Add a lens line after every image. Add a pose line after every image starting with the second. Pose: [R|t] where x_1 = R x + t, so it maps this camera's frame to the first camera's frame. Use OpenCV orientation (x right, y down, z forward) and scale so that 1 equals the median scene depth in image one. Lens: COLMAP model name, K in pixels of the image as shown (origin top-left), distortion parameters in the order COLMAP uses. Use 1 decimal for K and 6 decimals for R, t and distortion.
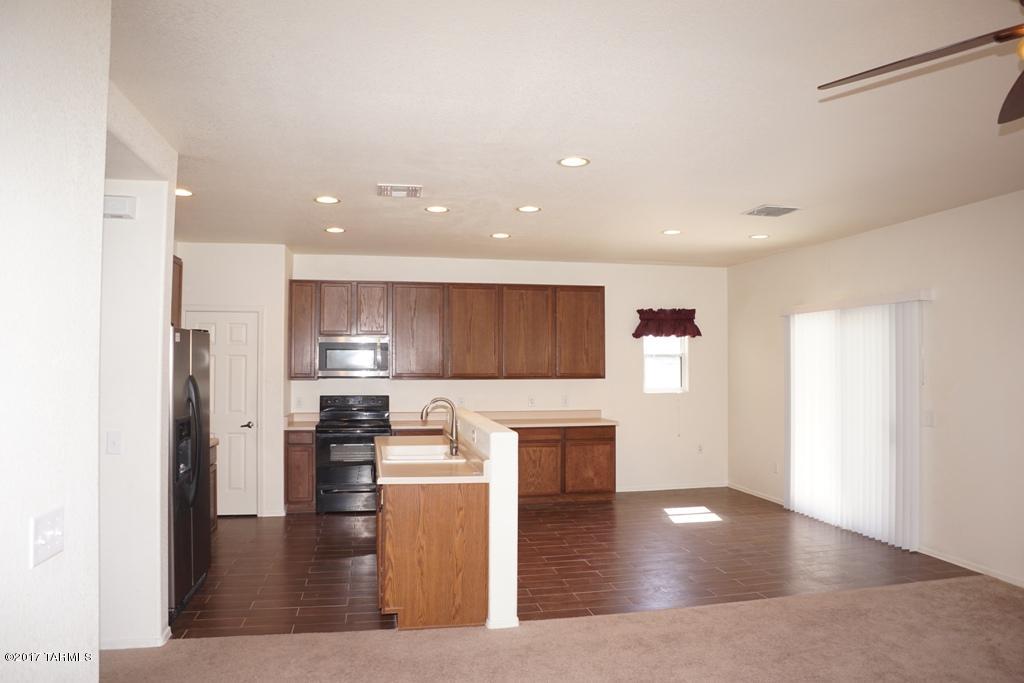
lens RADIAL K [[693.3, 0, 512.0], [0, 693.3, 341.5], [0, 0, 1]] dist [-0.136455, 0.077454]
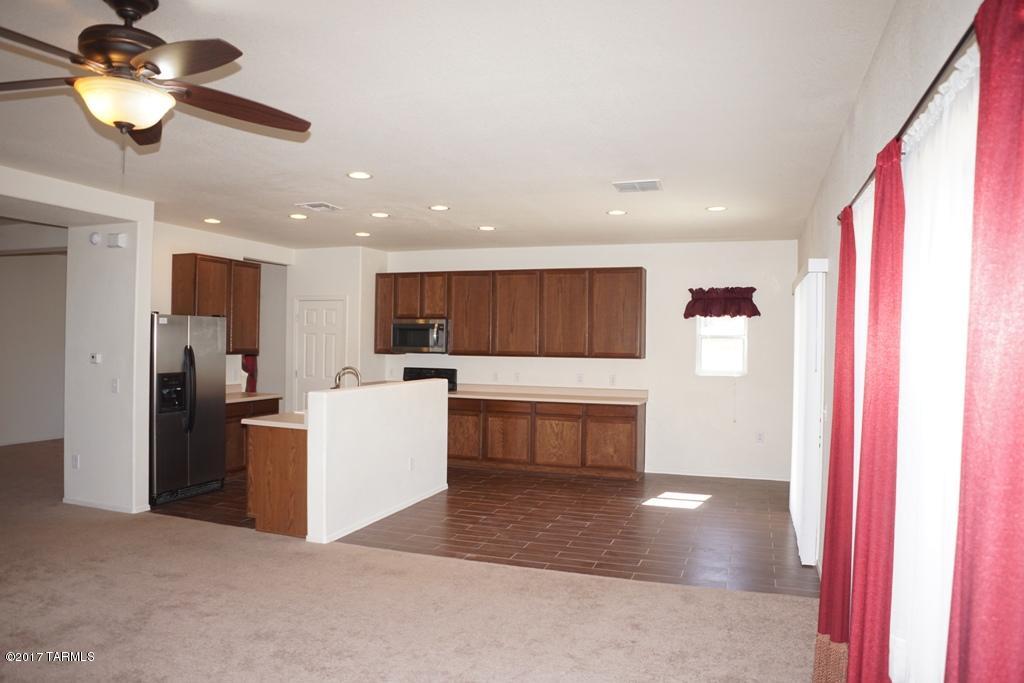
lens RADIAL K [[693.3, 0, 512.0], [0, 693.3, 341.5], [0, 0, 1]] dist [-0.136455, 0.077454]
pose [[0.861783, 0.010350, -0.507172, 0.507451], [0.002745, 0.999682, 0.025065, 0.002808], [0.507270, -0.022993, 0.861480, 0.041591]]
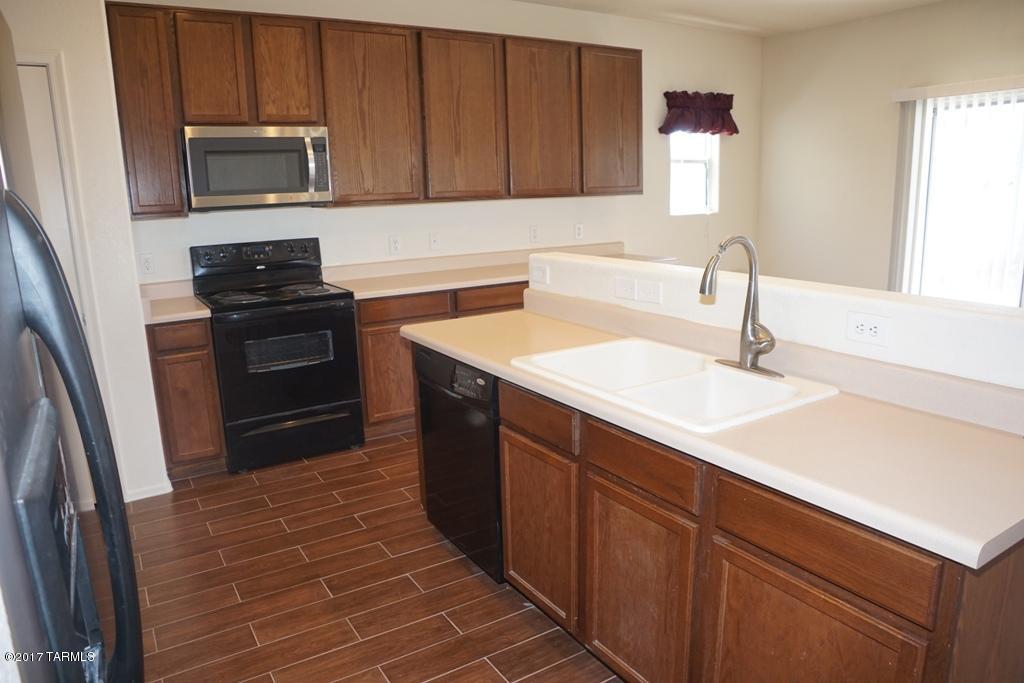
lens RADIAL K [[693.3, 0, 512.0], [0, 693.3, 341.5], [0, 0, 1]] dist [-0.136455, 0.077454]
pose [[0.936022, -0.102586, 0.336659, -0.230849], [0.016886, 0.968564, 0.248190, 0.026163], [-0.351536, -0.226626, 0.908330, 0.436055]]
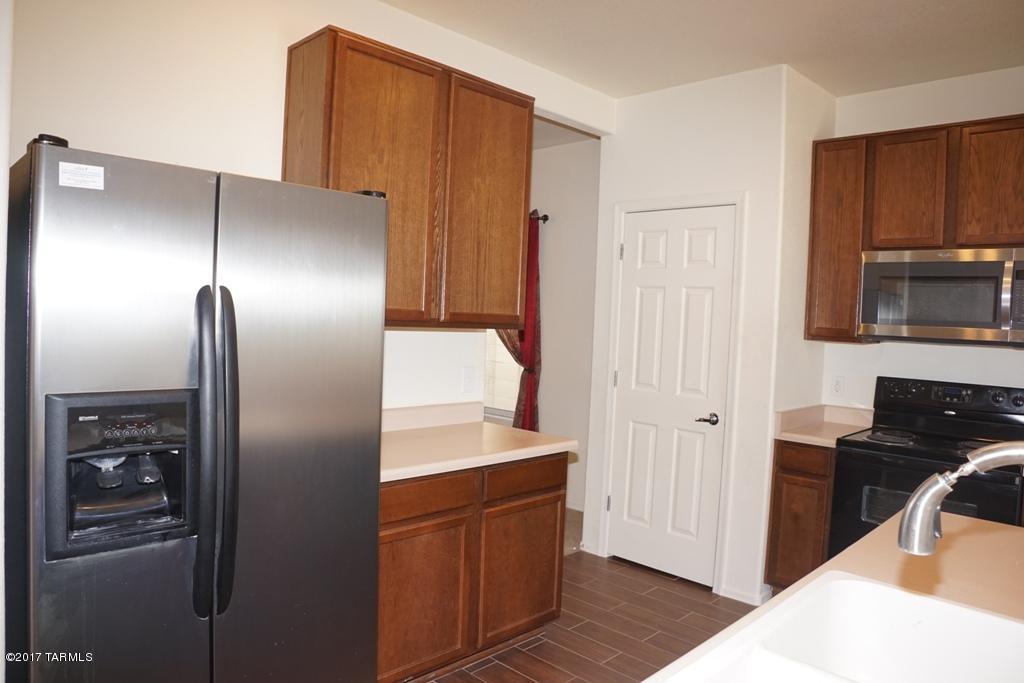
lens RADIAL K [[693.3, 0, 512.0], [0, 693.3, 341.5], [0, 0, 1]] dist [-0.136455, 0.077454]
pose [[0.561233, 0.053239, -0.825944, -0.032729], [-0.014843, 0.998416, 0.054270, 0.032309], [0.827525, -0.018198, 0.561134, 0.517664]]
